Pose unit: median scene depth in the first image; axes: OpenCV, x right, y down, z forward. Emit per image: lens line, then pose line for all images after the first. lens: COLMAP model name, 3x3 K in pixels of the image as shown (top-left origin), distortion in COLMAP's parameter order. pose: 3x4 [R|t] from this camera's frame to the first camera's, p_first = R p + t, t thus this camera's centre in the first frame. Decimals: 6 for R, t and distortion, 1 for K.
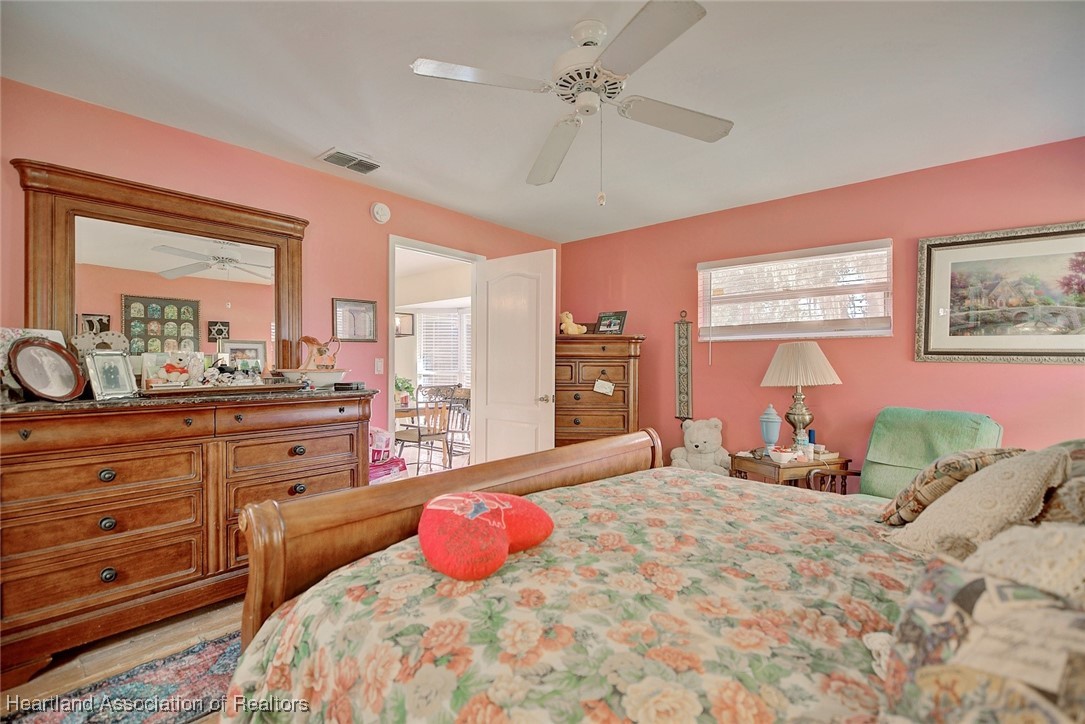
lens RADIAL K [[494.6, 0, 538.1], [0, 494.6, 362.4], [0, 0, 1]] dist [-0.000694, -0.002219]
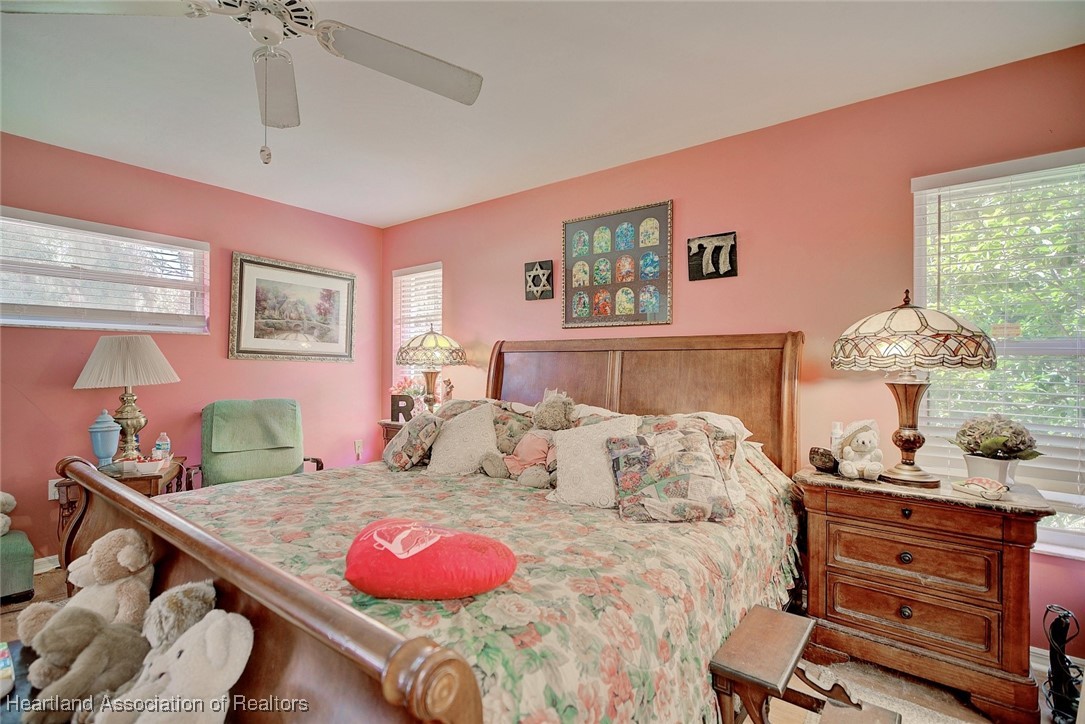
lens RADIAL K [[494.6, 0, 546.7], [0, 494.6, 362.4], [0, 0, 1]] dist [-0.000694, -0.002219]
pose [[-0.077540, -0.000763, 0.996989, -0.471169], [-0.010590, 0.999944, -0.000058, -0.001038], [-0.996933, -0.010563, -0.077544, 0.405809]]
